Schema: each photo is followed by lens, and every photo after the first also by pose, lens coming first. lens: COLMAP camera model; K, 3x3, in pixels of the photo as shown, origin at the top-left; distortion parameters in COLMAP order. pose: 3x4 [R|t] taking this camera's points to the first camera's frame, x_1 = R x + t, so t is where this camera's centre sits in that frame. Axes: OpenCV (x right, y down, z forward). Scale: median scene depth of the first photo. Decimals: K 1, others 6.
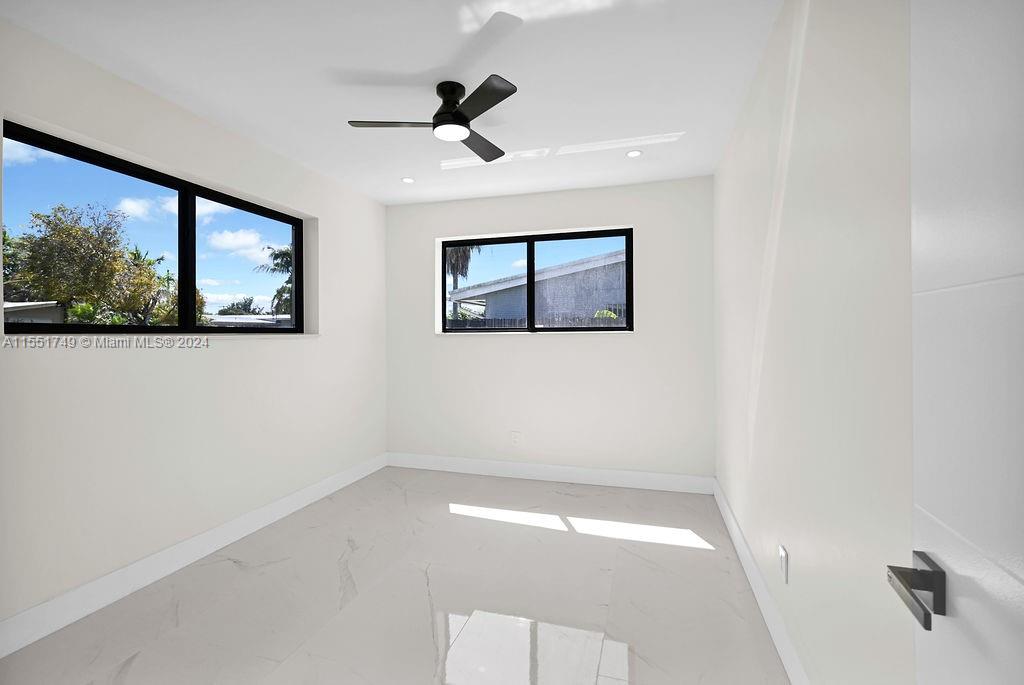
lens RADIAL K [[464.6, 0, 509.4], [0, 464.6, 337.1], [0, 0, 1]] dist [-0.010692, -0.000285]
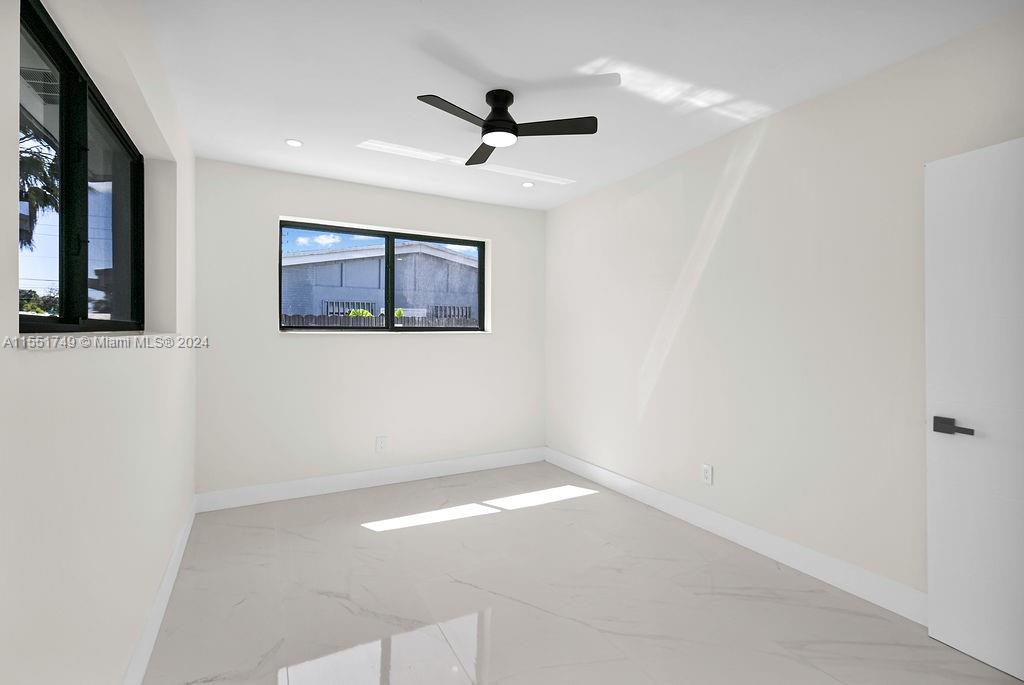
lens RADIAL K [[460.4, 0, 512.9], [0, 460.4, 331.4], [0, 0, 1]] dist [-0.001283, -0.000269]
pose [[0.704577, 0.008306, 0.709578, -0.517502], [-0.002175, 0.999952, -0.009545, -0.002150], [-0.709624, 0.005182, 0.704562, 0.160984]]
